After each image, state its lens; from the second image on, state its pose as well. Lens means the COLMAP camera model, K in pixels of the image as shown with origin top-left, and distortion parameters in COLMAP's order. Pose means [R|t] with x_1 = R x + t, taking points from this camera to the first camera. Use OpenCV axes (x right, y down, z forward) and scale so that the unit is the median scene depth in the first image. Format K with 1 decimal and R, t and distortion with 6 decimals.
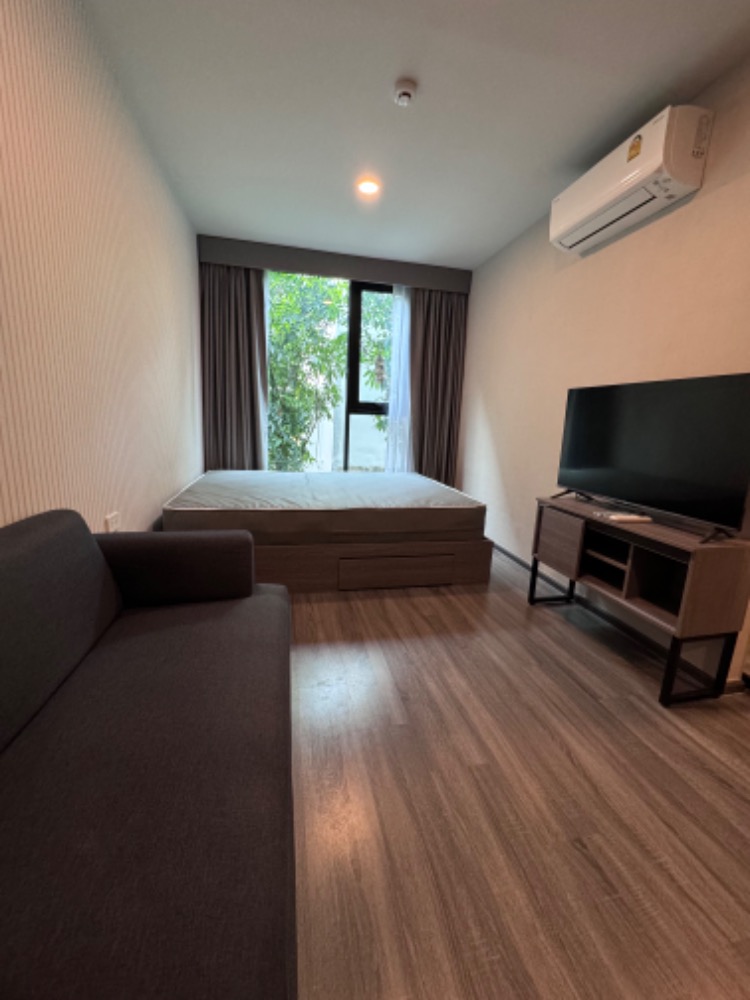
lens RADIAL K [[398.4, 0, 374.9], [0, 398.4, 501.3], [0, 0, 1]] dist [-0.002217, -0.000465]
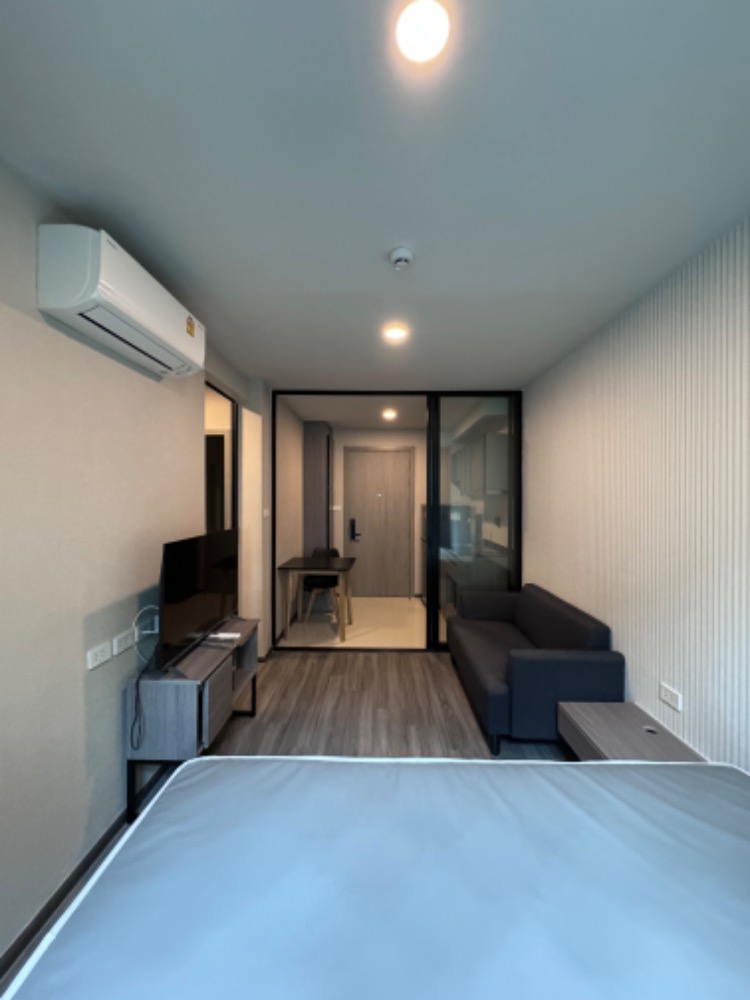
lens RADIAL K [[398.4, 0, 374.9], [0, 398.4, 501.3], [0, 0, 1]] dist [-0.002217, -0.000465]
pose [[-0.971802, -0.048778, 0.230697, -0.092103], [0.001660, 0.976930, 0.213553, -0.548554], [-0.235791, 0.207914, -0.949302, 1.684317]]
